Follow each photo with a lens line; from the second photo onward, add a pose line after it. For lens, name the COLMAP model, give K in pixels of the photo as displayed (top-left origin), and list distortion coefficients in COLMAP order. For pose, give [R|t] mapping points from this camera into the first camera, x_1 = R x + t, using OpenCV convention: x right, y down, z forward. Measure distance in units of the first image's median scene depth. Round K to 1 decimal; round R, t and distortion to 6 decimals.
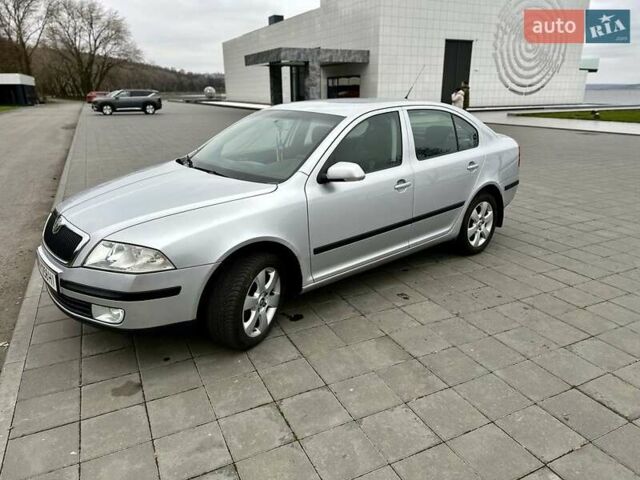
lens RADIAL K [[452.8, 0, 320.0], [0, 452.8, 240.0], [0, 0, 1]] dist [0.065542, -0.087633]
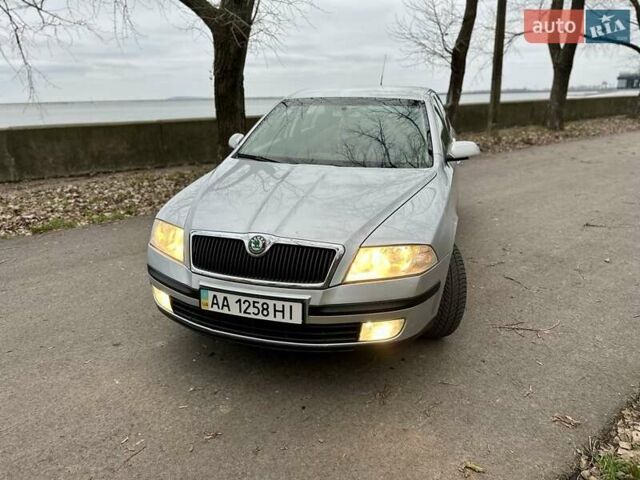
lens RADIAL K [[468.0, 0, 320.0], [0, 468.0, 240.0], [0, 0, 1]] dist [0.010946, -0.002247]
pose [[0.848941, -0.171169, 0.500001, -0.587754], [0.168933, 0.984351, 0.050151, -0.042655], [-0.500761, 0.041891, 0.864571, 0.166819]]
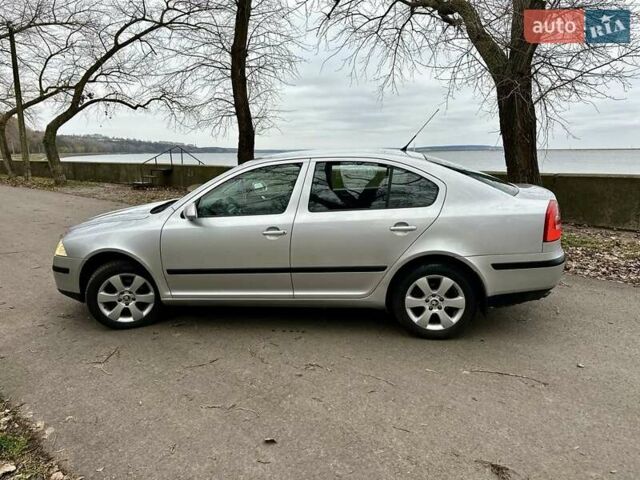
lens RADIAL K [[452.8, 0, 320.0], [0, 452.8, 240.0], [0, 0, 1]] dist [0.065542, -0.087633]
pose [[0.662756, 0.154178, -0.732792, 0.823910], [-0.204178, 0.978703, 0.021254, -0.121265], [0.720462, 0.135534, 0.680121, 0.318979]]
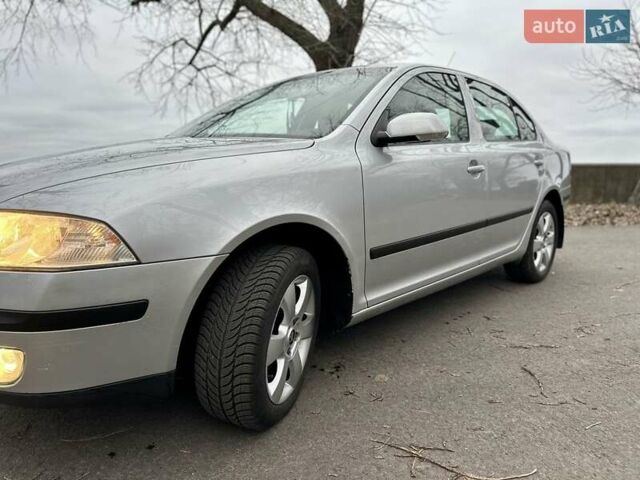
lens RADIAL K [[468.0, 0, 320.0], [0, 468.0, 240.0], [0, 0, 1]] dist [0.010946, -0.002247]
pose [[0.995161, -0.006226, 0.098063, -0.100899], [0.019860, 0.990138, -0.138679, 0.066331], [-0.096232, 0.139955, 0.985470, 0.281259]]
